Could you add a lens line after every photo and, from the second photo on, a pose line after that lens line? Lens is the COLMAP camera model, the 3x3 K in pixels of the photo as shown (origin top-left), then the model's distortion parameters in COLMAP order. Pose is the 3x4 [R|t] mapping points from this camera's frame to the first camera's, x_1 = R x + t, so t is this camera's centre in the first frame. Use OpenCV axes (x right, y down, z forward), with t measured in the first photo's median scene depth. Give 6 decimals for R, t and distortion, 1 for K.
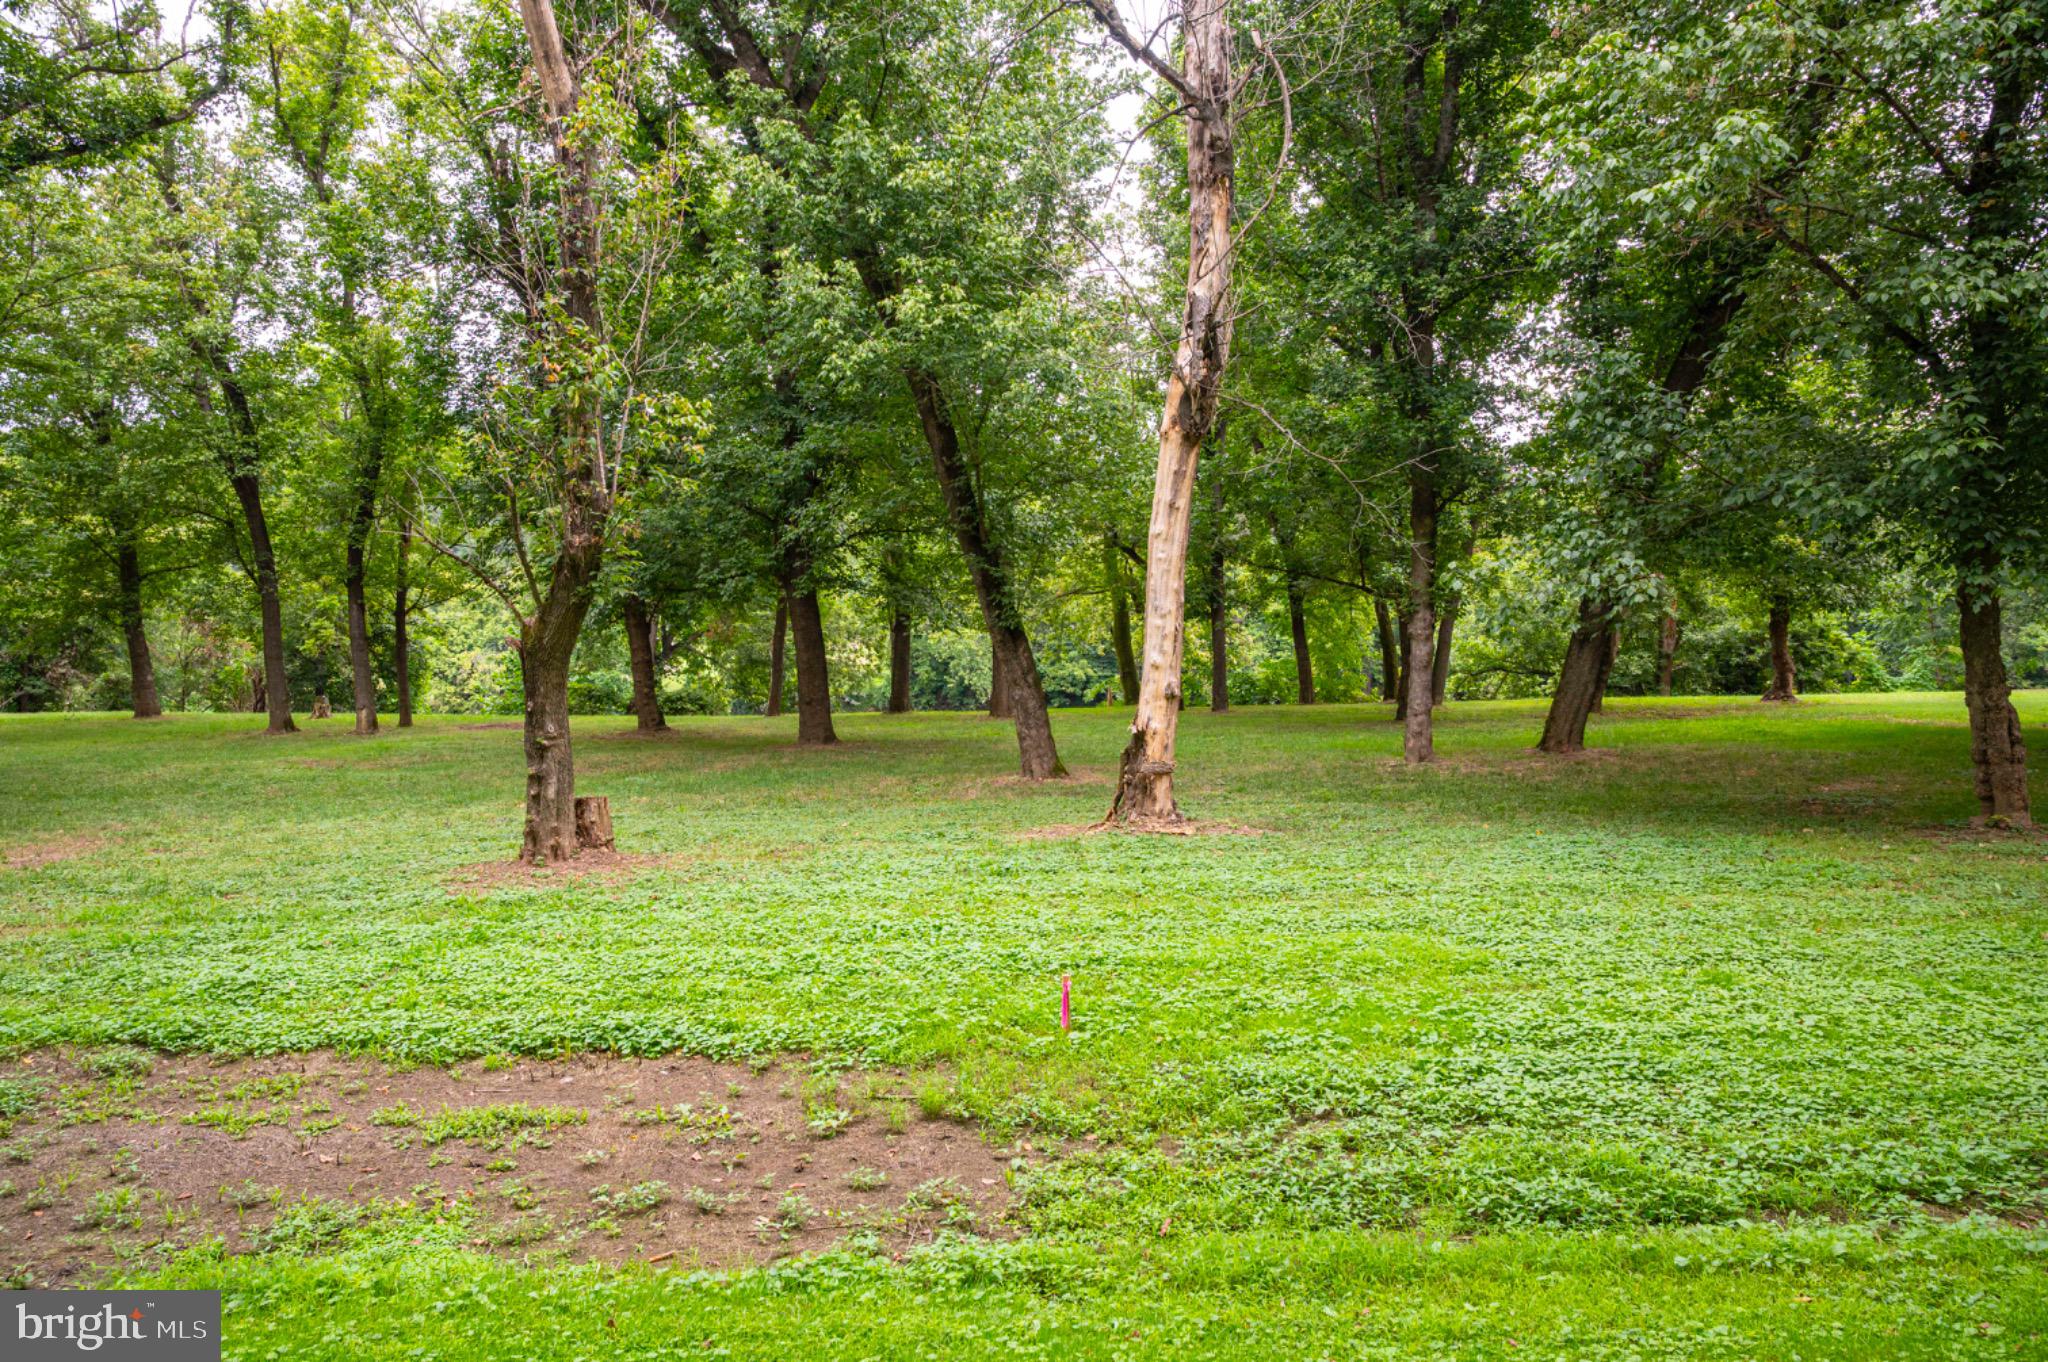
lens RADIAL K [[1333.1, 0, 1019.2], [0, 1333.1, 680.6], [0, 0, 1]] dist [-0.020295, 0.001163]
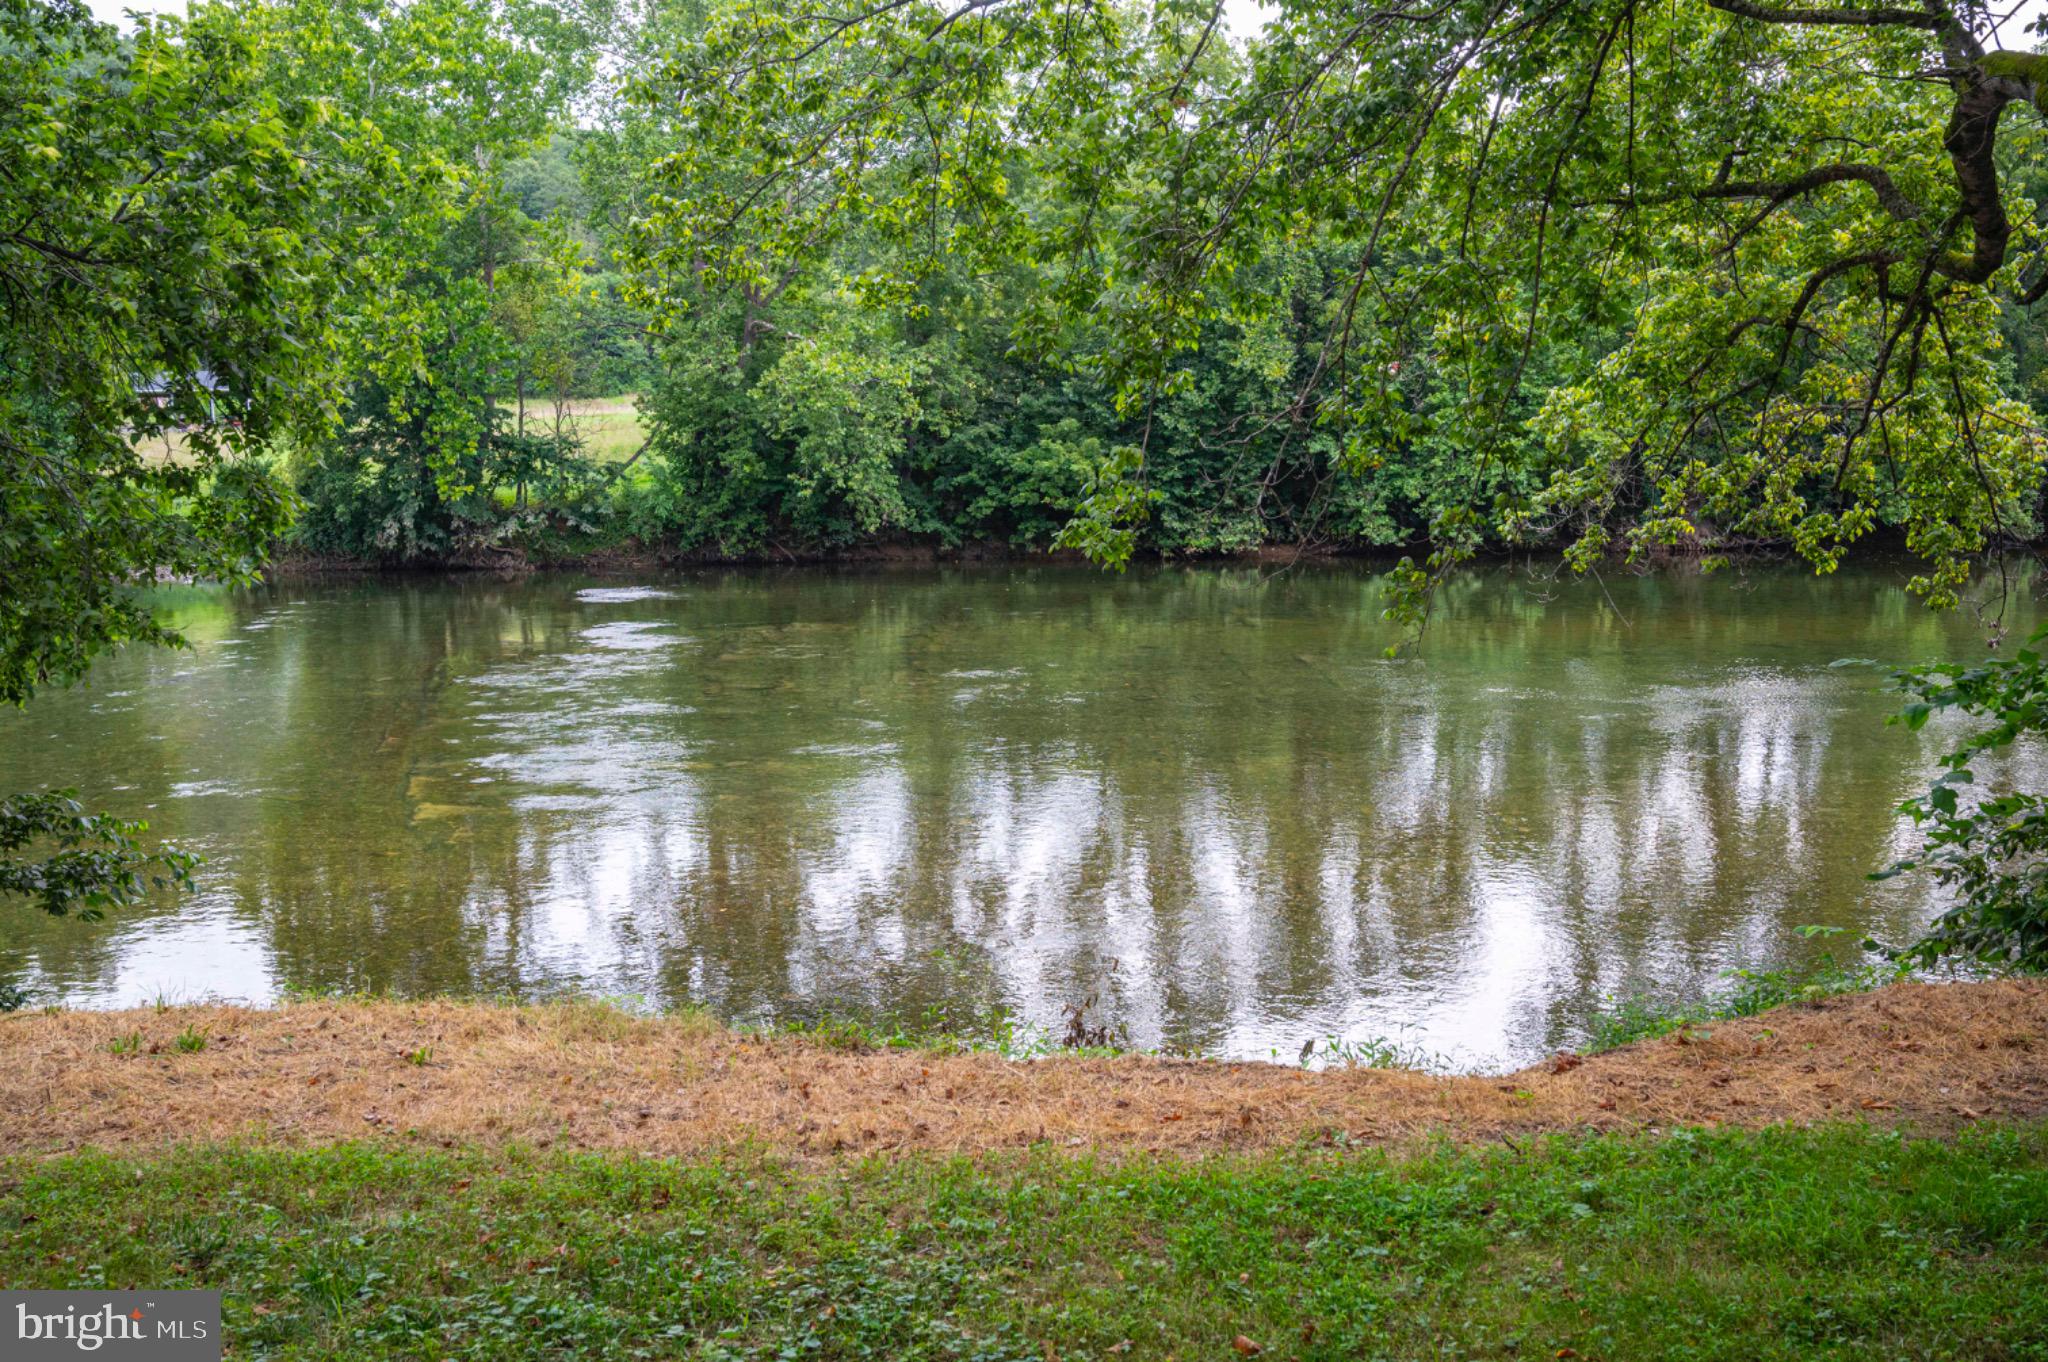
lens RADIAL K [[2084.5, 0, 1023.2], [0, 2084.5, 685.3], [0, 0, 1]] dist [0.013539, 0.000000]
pose [[0.997867, -0.002170, 0.065242, -0.320754], [-0.004605, 0.994617, 0.103514, -0.071797], [-0.065116, -0.103594, 0.992486, 4.098899]]
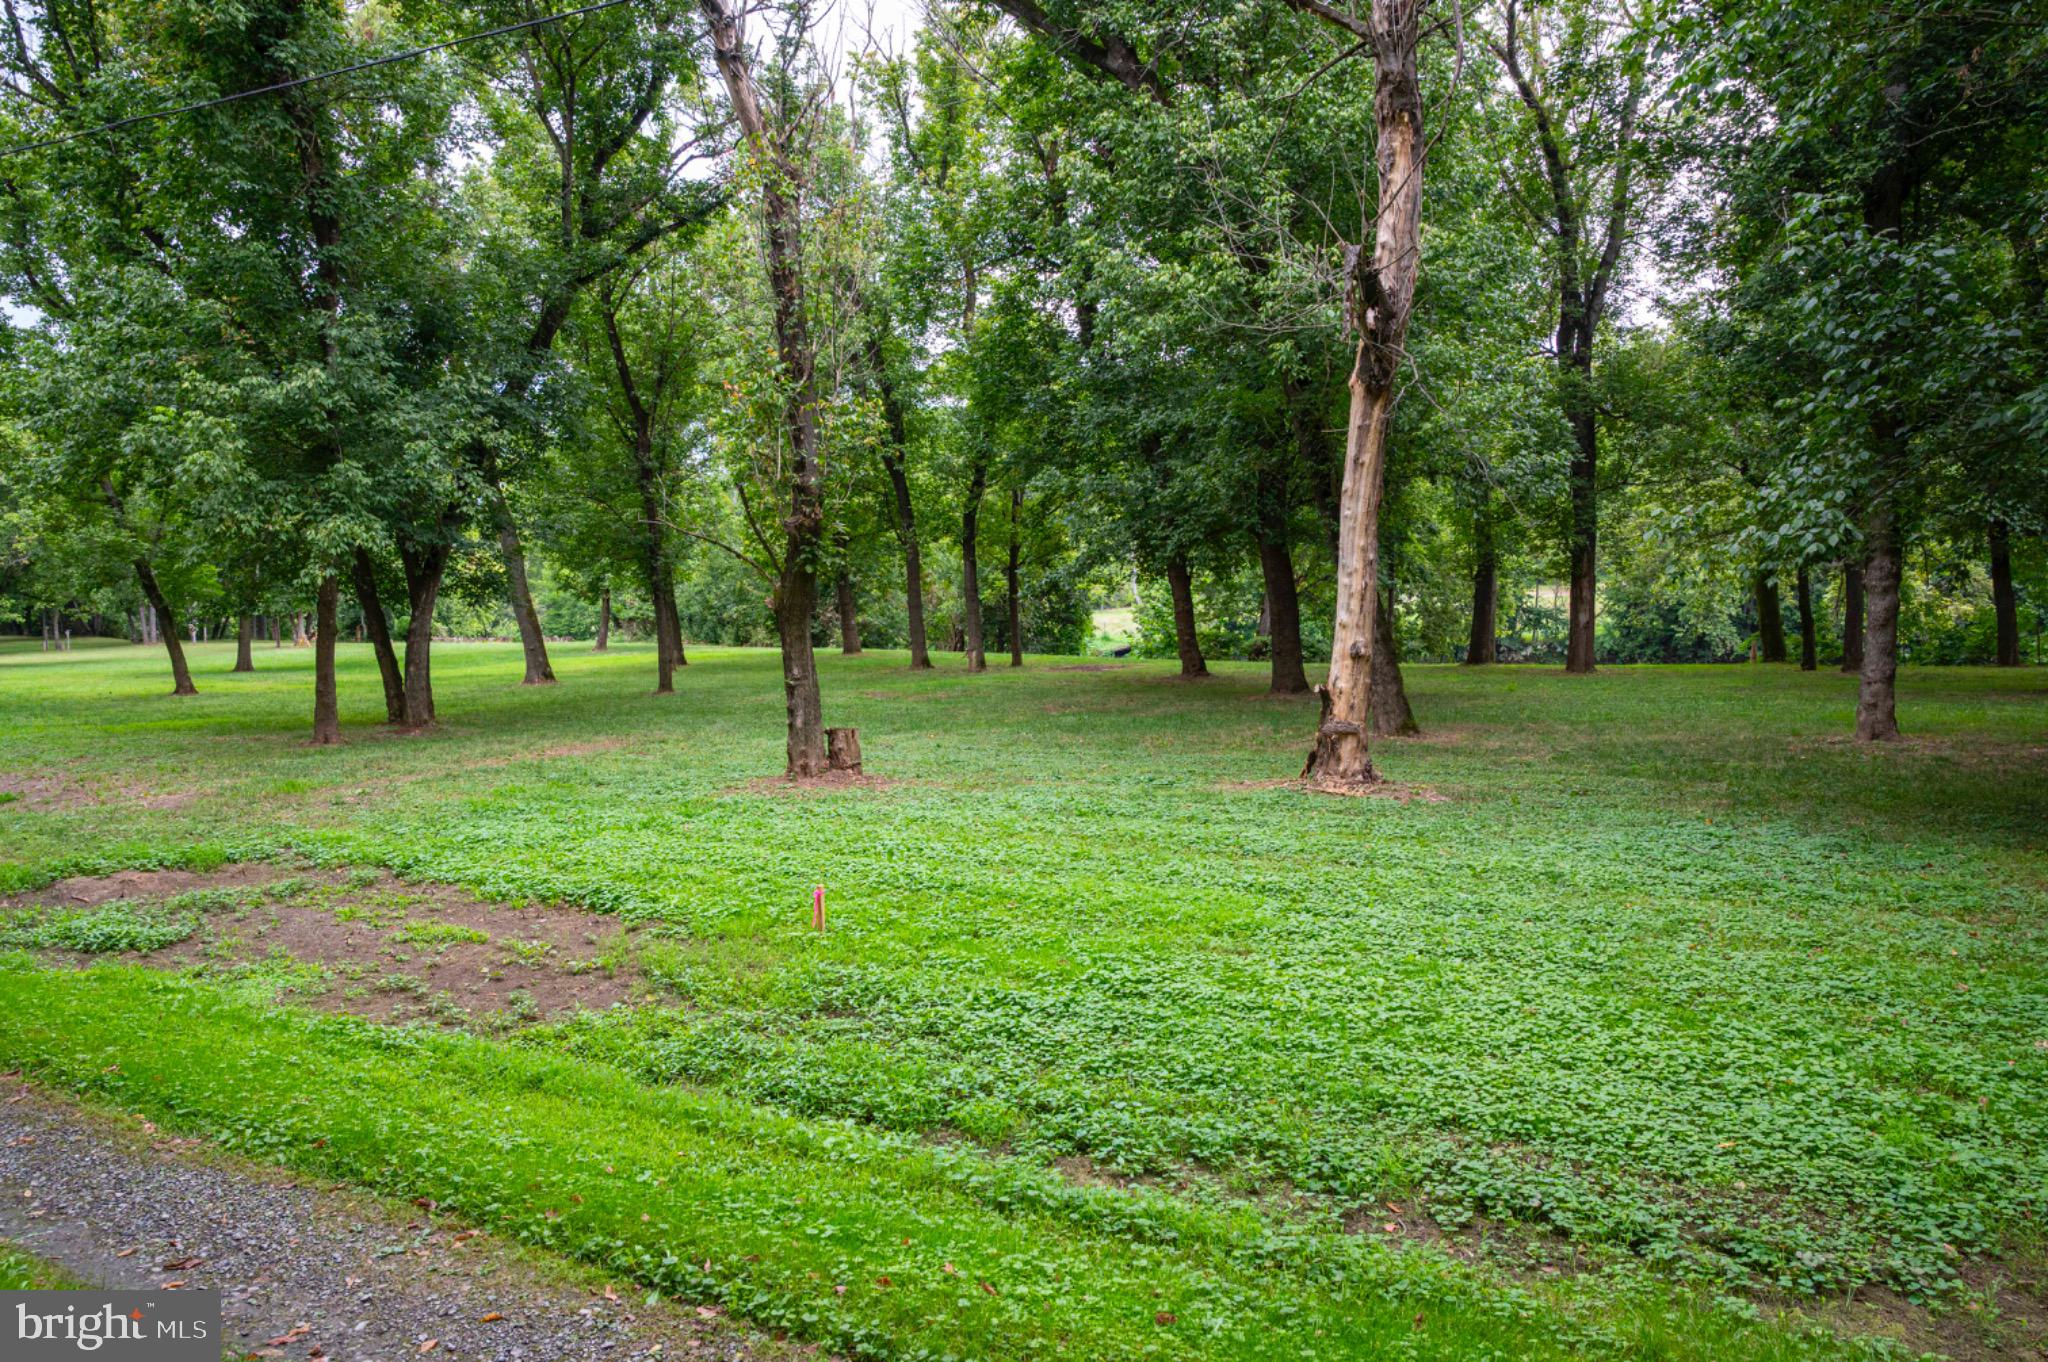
lens RADIAL K [[1333.1, 0, 1023.3], [0, 1333.1, 687.1], [0, 0, 1]] dist [-0.020295, 0.001163]
pose [[0.858149, 0.033242, -0.512323, 0.403994], [-0.009606, 0.998767, 0.048715, -0.010610], [0.513311, -0.036883, 0.857410, 0.029751]]
